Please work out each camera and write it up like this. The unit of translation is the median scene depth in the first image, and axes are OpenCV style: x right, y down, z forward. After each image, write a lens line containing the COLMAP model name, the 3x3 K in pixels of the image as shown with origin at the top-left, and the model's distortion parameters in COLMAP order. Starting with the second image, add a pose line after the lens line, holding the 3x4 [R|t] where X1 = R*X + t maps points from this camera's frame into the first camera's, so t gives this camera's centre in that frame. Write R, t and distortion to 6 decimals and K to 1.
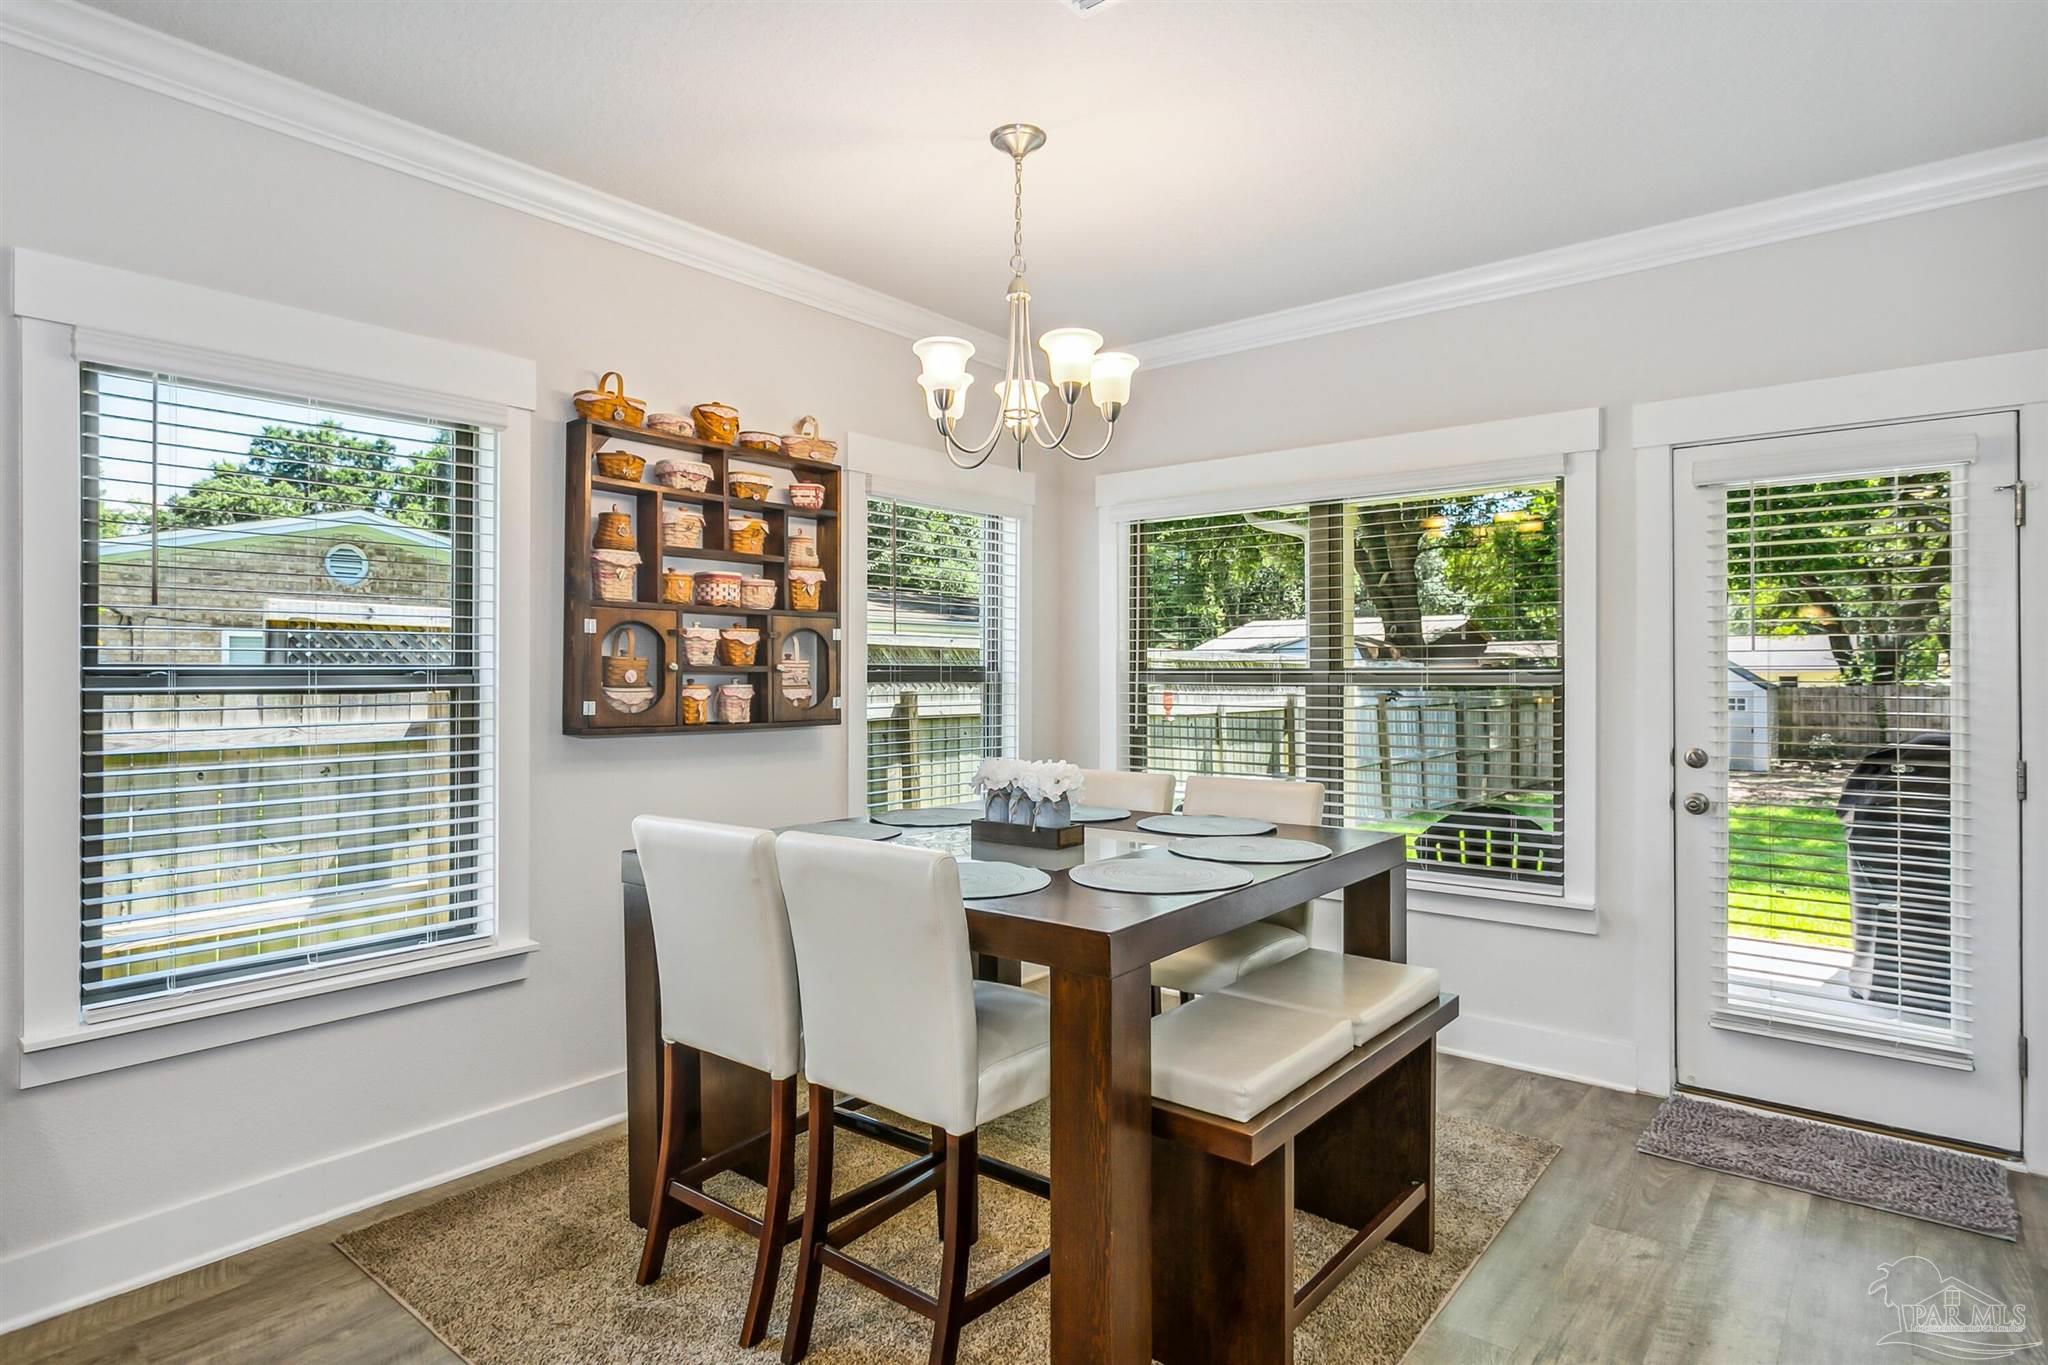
lens RADIAL K [[1106.1, 0, 1023.1], [0, 1106.1, 659.0], [0, 0, 1]] dist [-0.009824, -0.000425]
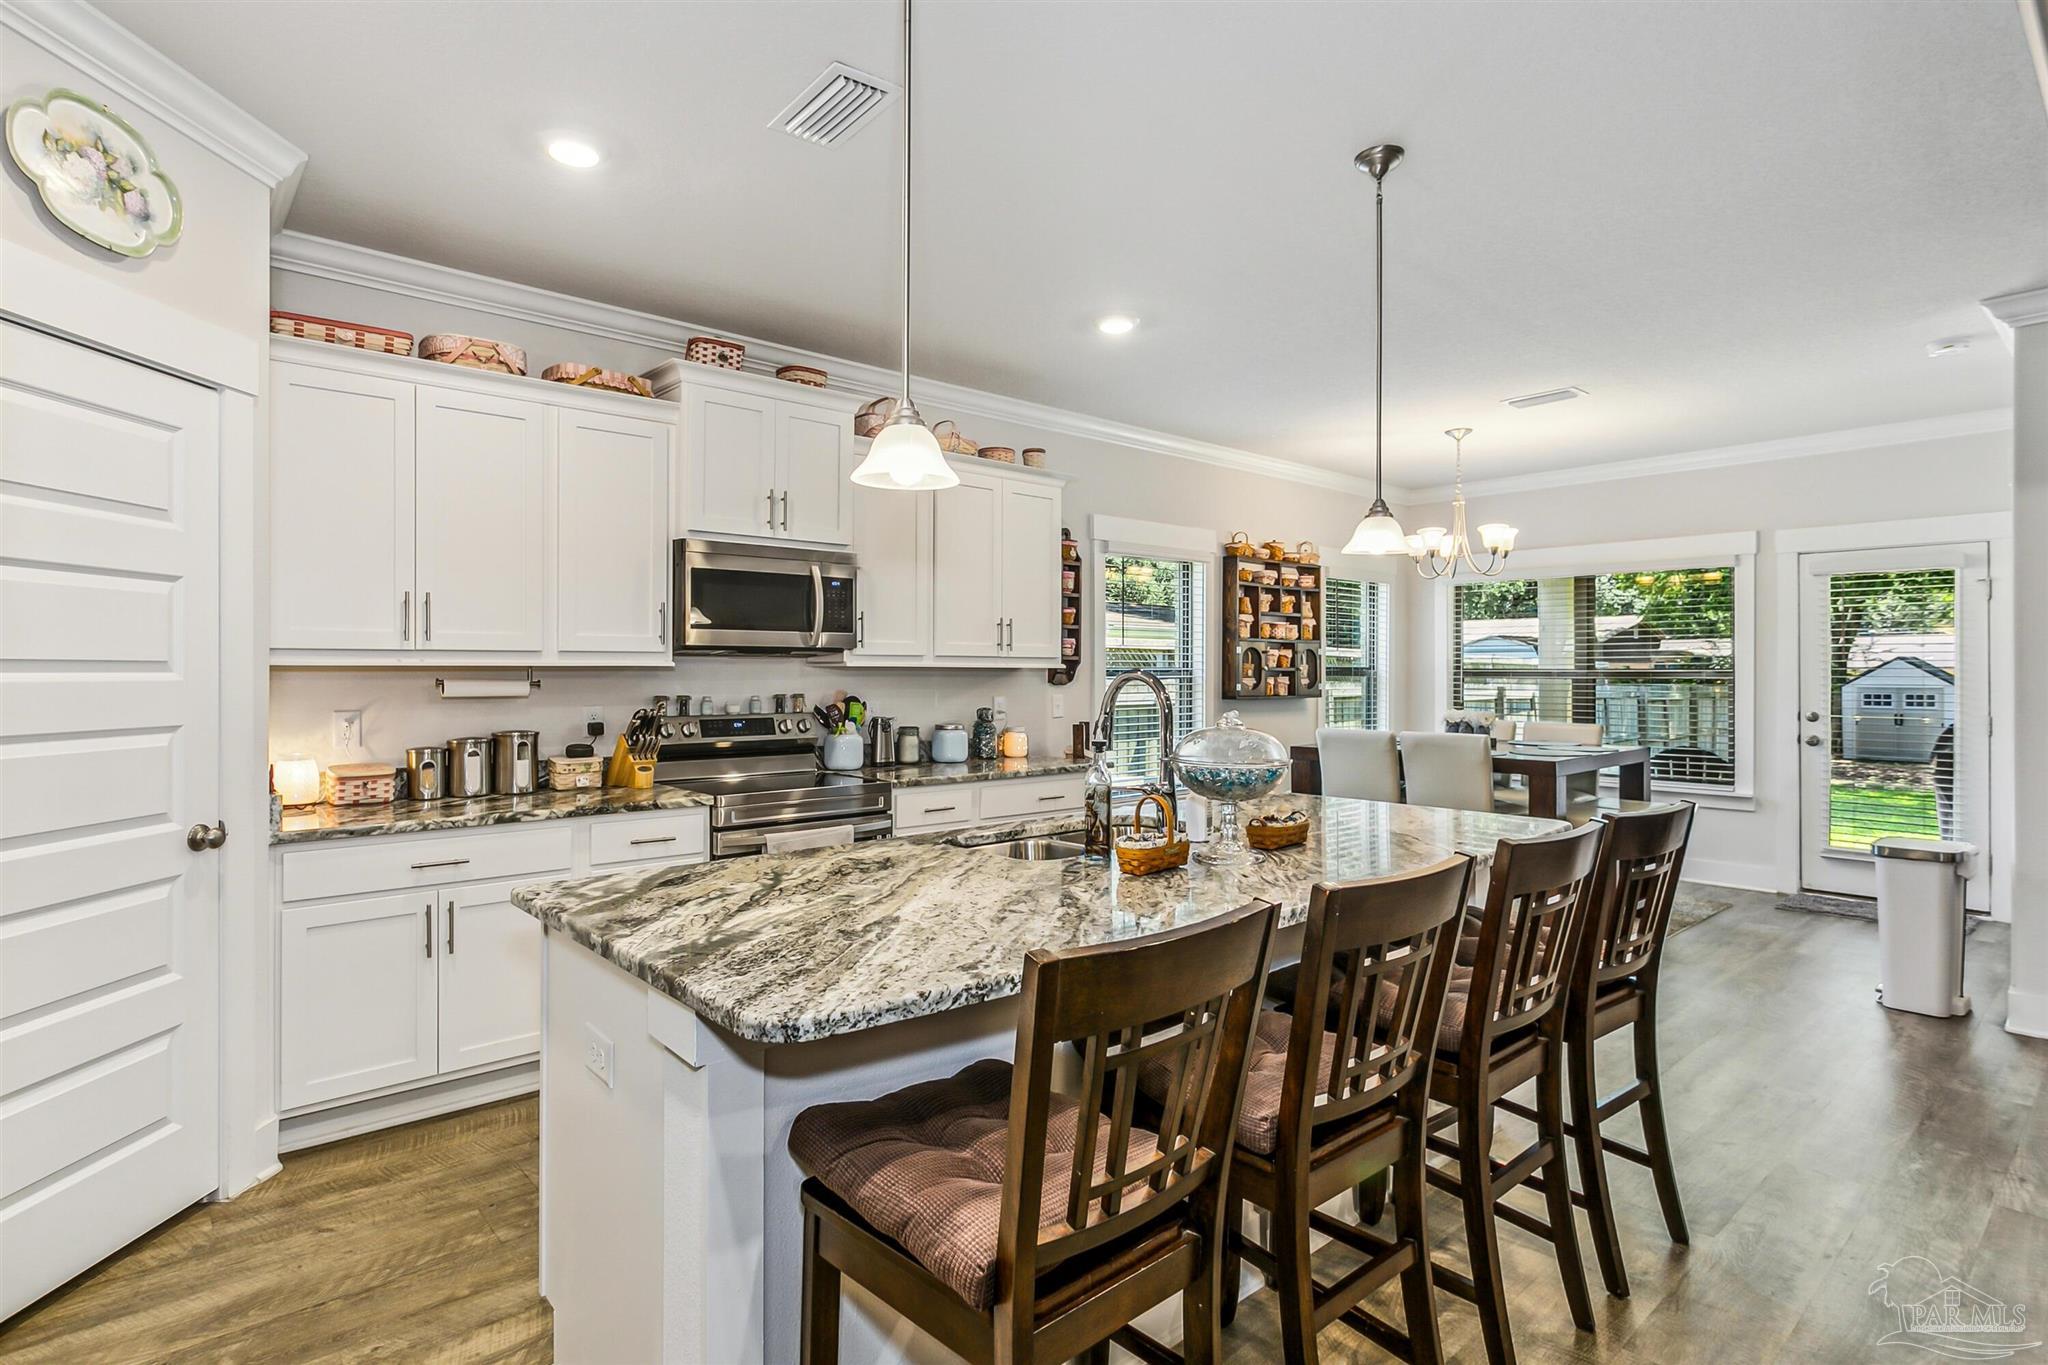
lens RADIAL K [[1043.3, 0, 959.5], [0, 1043.3, 664.6], [0, 0, 1]] dist [0.001193, -0.000665]
pose [[0.982259, -0.000363, -0.187531, -0.479429], [0.001786, 0.999971, 0.007424, -0.015365], [0.187522, -0.007627, 0.982231, -1.006332]]
